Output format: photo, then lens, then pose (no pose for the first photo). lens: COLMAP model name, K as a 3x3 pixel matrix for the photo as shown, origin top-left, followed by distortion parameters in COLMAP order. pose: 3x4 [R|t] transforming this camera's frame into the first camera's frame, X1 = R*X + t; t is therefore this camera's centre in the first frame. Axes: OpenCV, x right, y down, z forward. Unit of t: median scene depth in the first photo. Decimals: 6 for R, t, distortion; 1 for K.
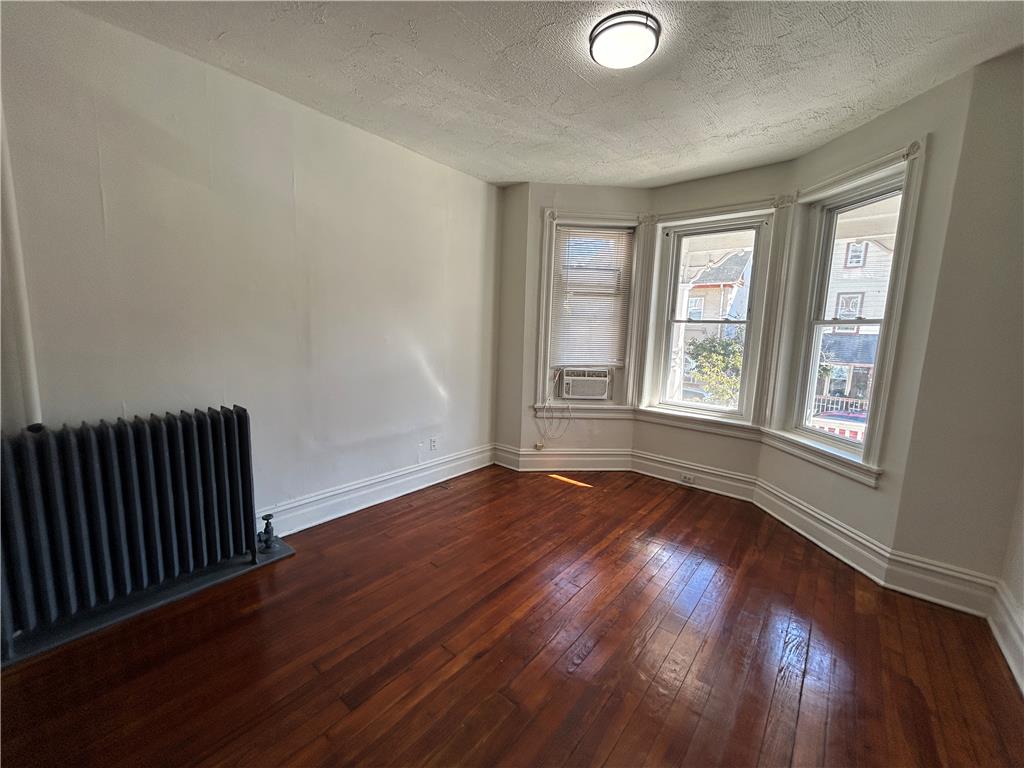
lens RADIAL K [[411.8, 0, 512.0], [0, 411.8, 384.0], [0, 0, 1]] dist [-0.001224, 0.000628]
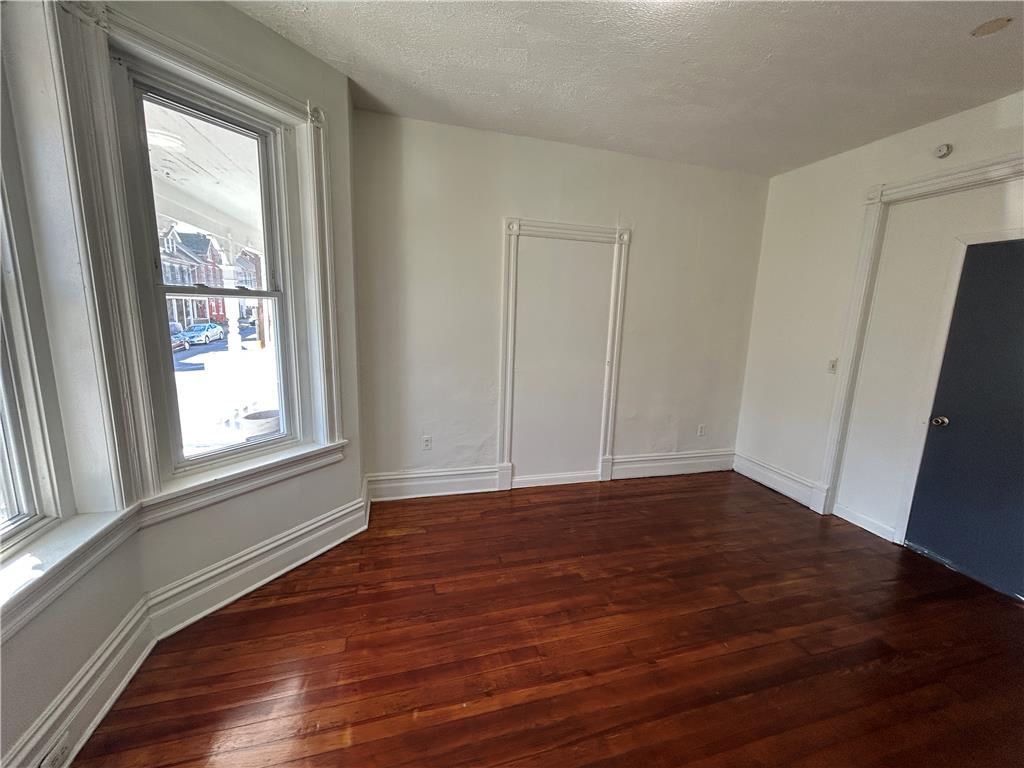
lens RADIAL K [[411.8, 0, 512.0], [0, 411.8, 384.0], [0, 0, 1]] dist [-0.001224, 0.000628]
pose [[-0.819889, -0.157752, 0.550360, -0.017491], [0.014244, 0.955372, 0.295062, -0.229759], [-0.572345, 0.249757, -0.781052, 1.493814]]
